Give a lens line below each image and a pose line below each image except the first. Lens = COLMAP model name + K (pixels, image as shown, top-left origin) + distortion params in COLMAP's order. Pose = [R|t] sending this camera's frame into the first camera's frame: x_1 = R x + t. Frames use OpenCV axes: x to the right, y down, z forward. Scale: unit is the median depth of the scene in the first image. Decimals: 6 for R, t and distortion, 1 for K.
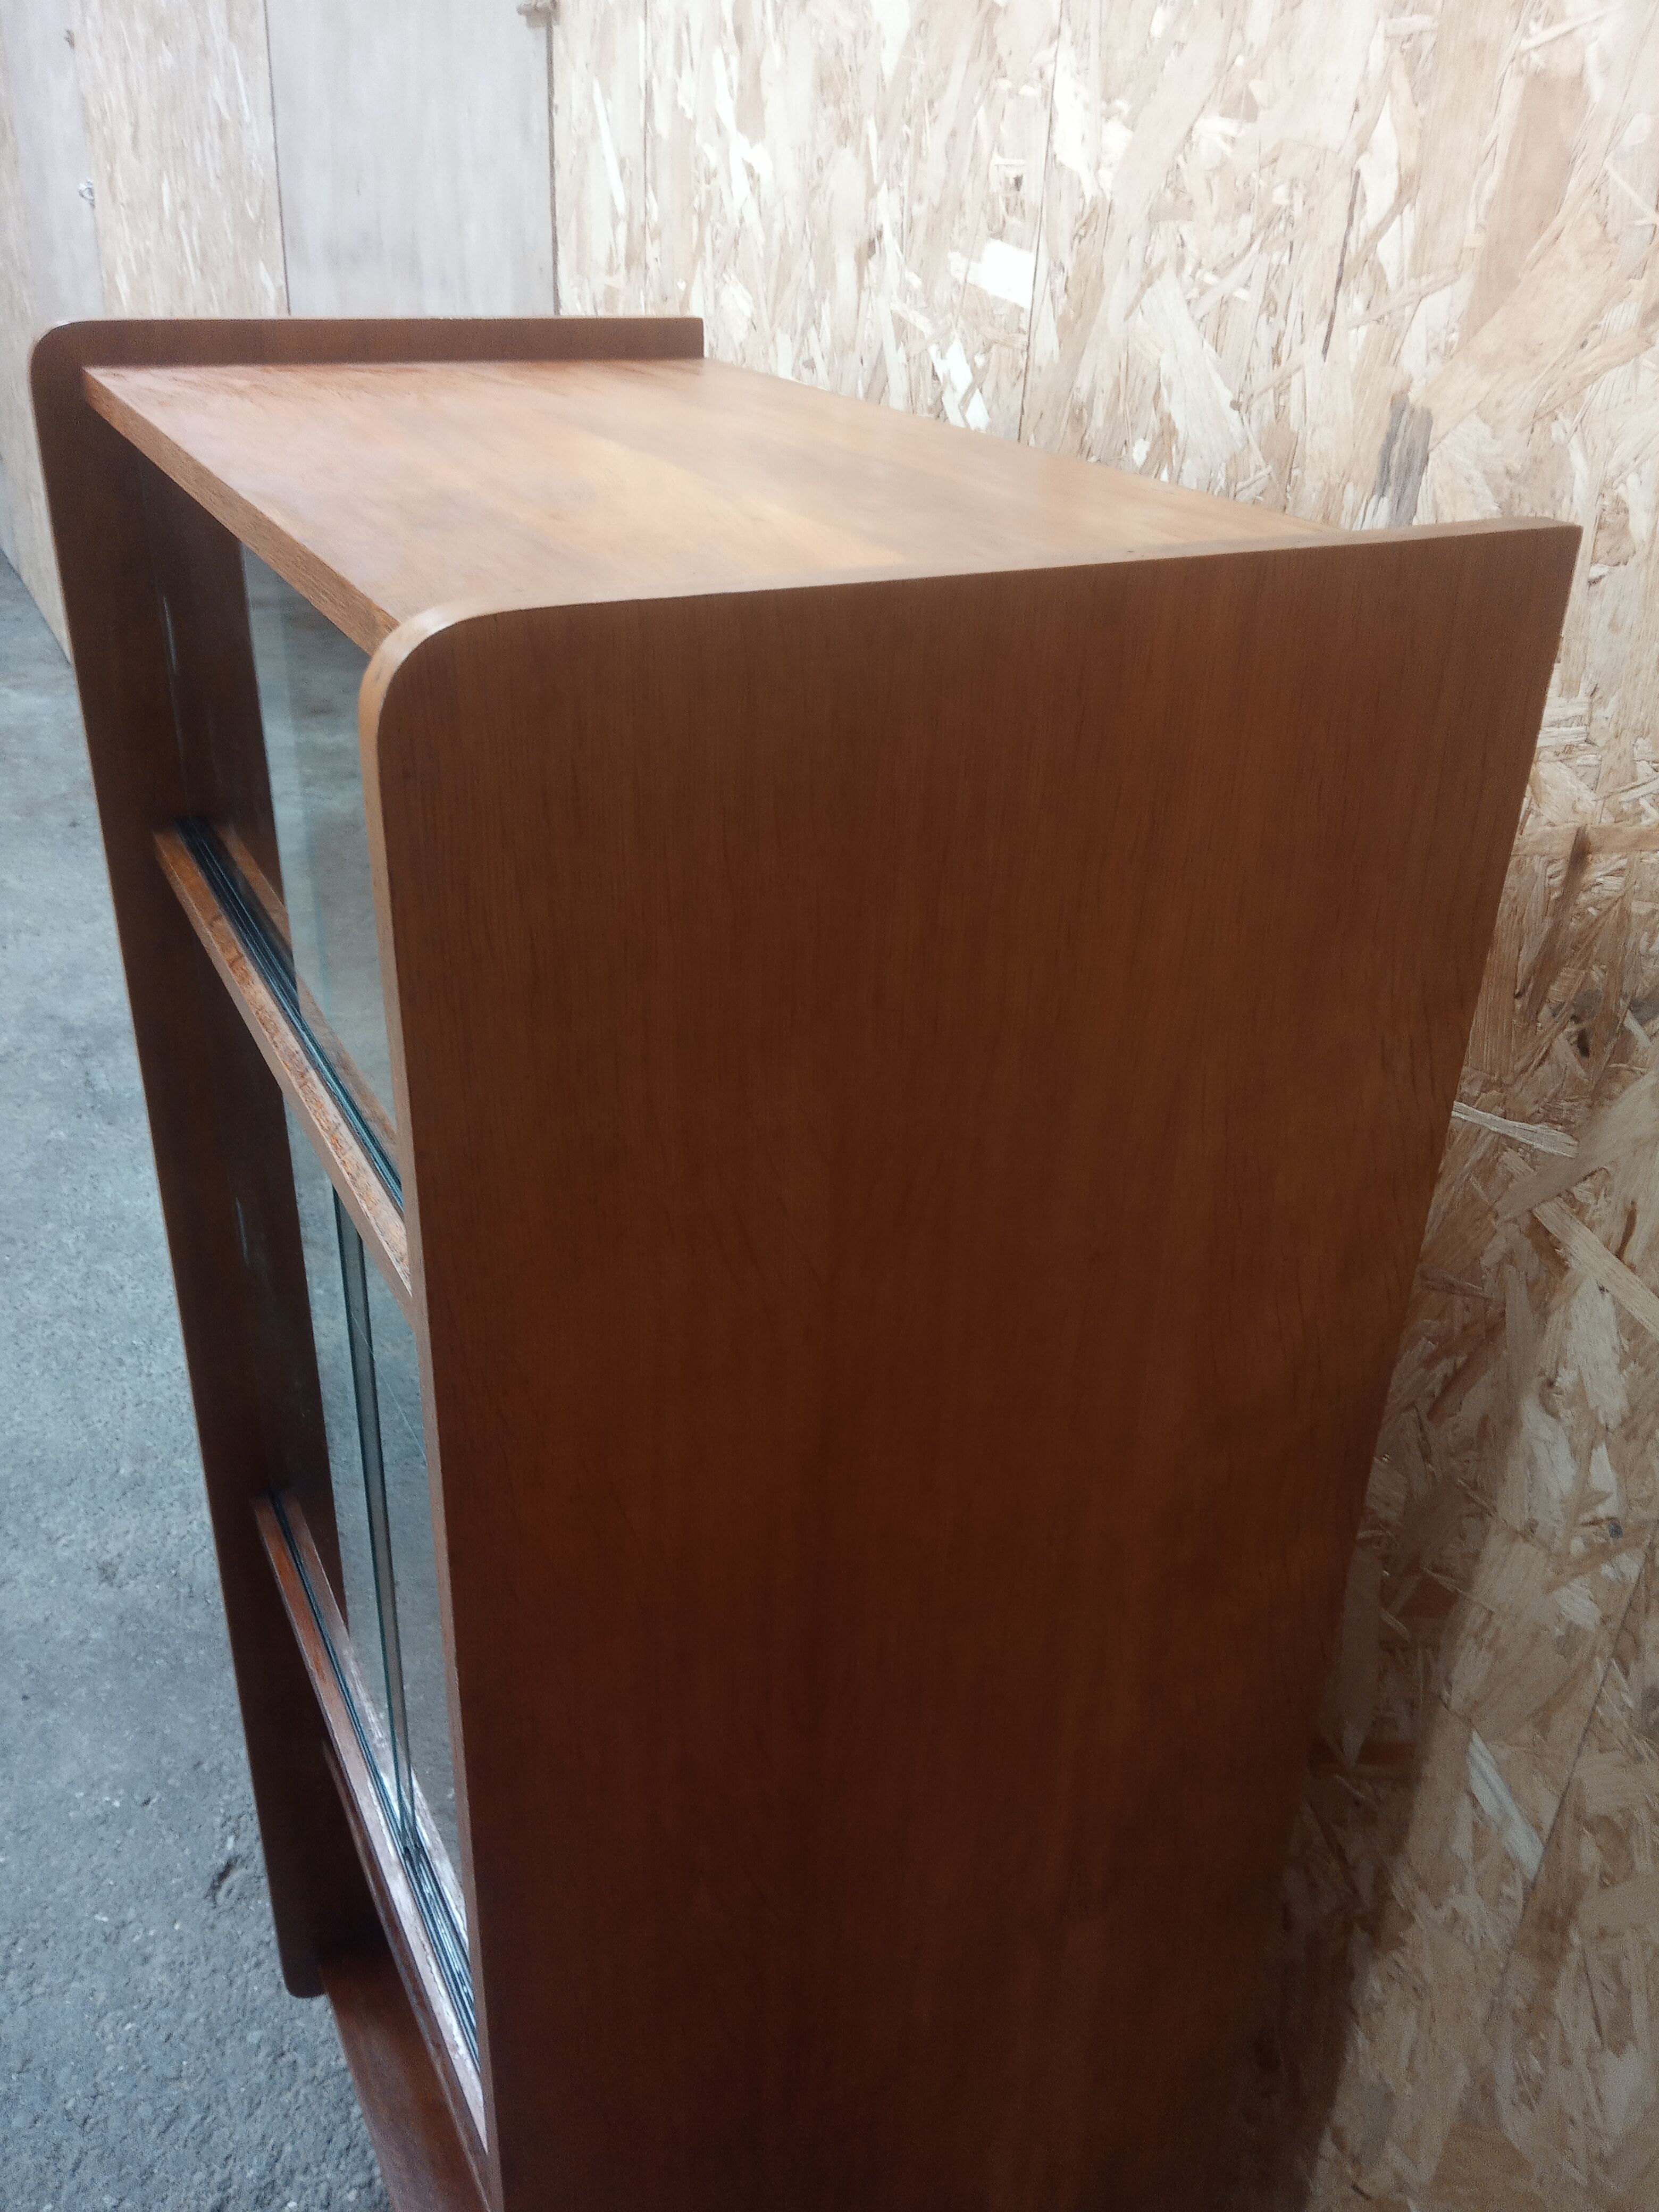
lens RADIAL K [[1826.8, 0, 834.1], [0, 1826.8, 1077.2], [0, 0, 1]] dist [0.036418, -0.070755]
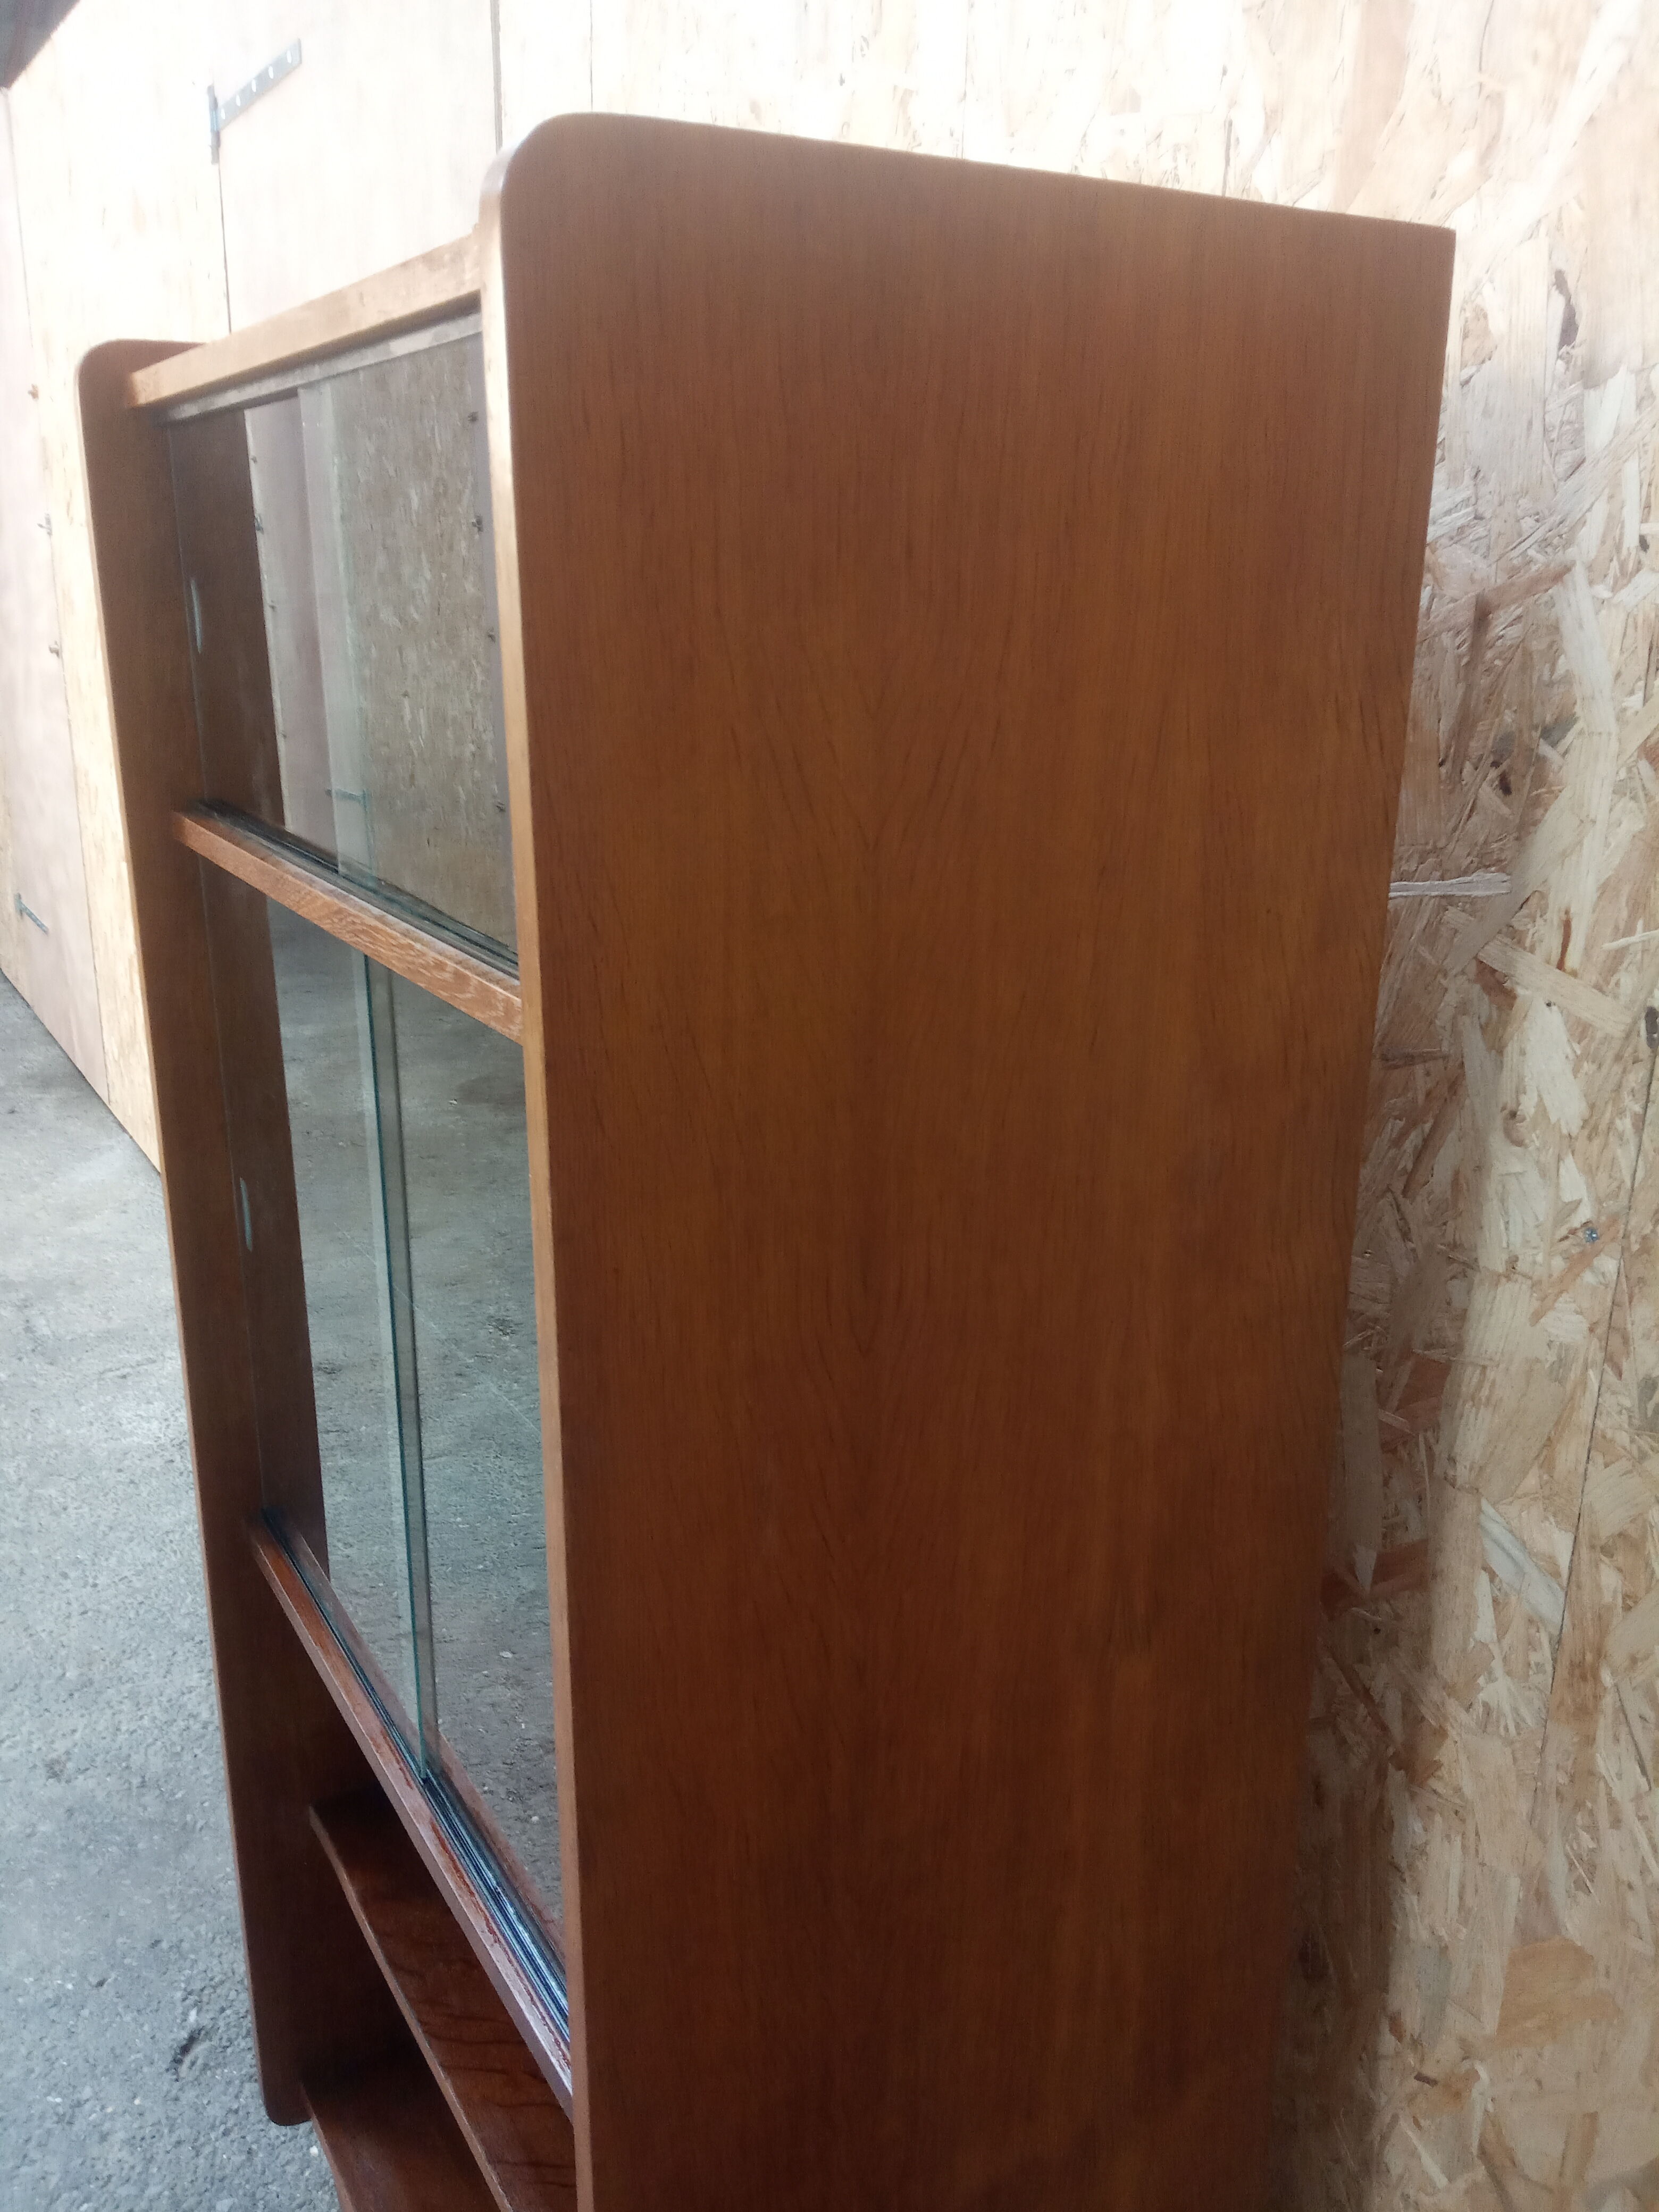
lens RADIAL K [[1800.9, 0, 829.5], [0, 1800.9, 1106.0], [0, 0, 1]] dist [0.041821, -0.068205]
pose [[0.997452, -0.047236, 0.053470, -0.063357], [0.056525, 0.980487, -0.188281, 0.312716], [-0.043533, 0.190824, 0.980659, -0.028002]]
